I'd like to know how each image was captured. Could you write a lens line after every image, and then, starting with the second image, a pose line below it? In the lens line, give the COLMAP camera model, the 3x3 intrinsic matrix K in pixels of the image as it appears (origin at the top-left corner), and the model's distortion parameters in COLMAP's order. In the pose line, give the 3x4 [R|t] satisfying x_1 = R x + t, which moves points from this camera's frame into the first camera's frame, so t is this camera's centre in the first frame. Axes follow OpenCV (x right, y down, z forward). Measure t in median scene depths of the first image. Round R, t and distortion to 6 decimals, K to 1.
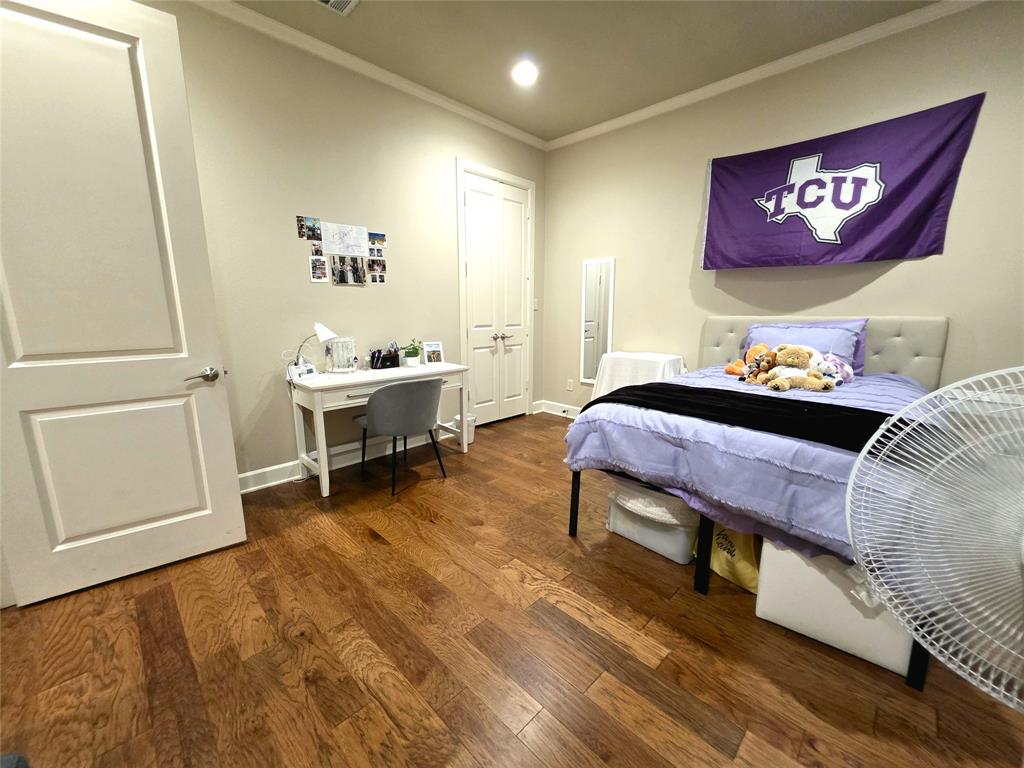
lens RADIAL K [[406.4, 0, 512.0], [0, 406.4, 384.0], [0, 0, 1]] dist [-0.000229, -0.000165]
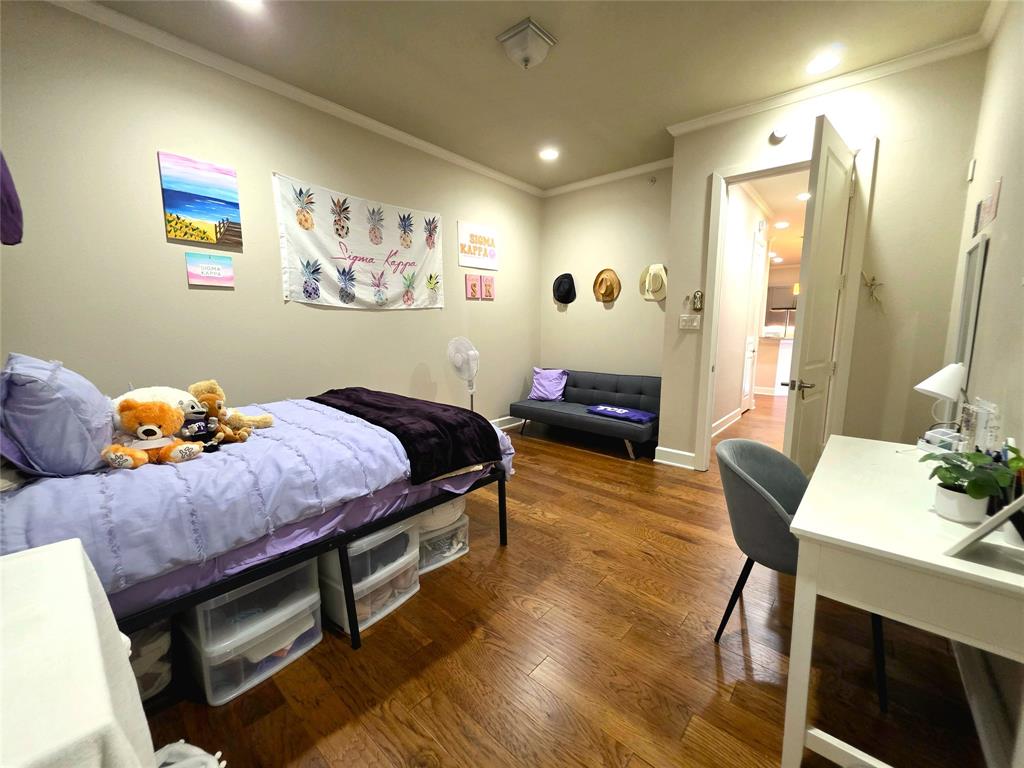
lens RADIAL K [[406.4, 0, 512.0], [0, 406.4, 384.0], [0, 0, 1]] dist [-0.000229, -0.000165]
pose [[-0.997640, 0.014499, -0.067108, 0.254490], [-0.008327, 0.944679, 0.327891, -0.498170], [0.068149, 0.327676, -0.942329, 2.457747]]
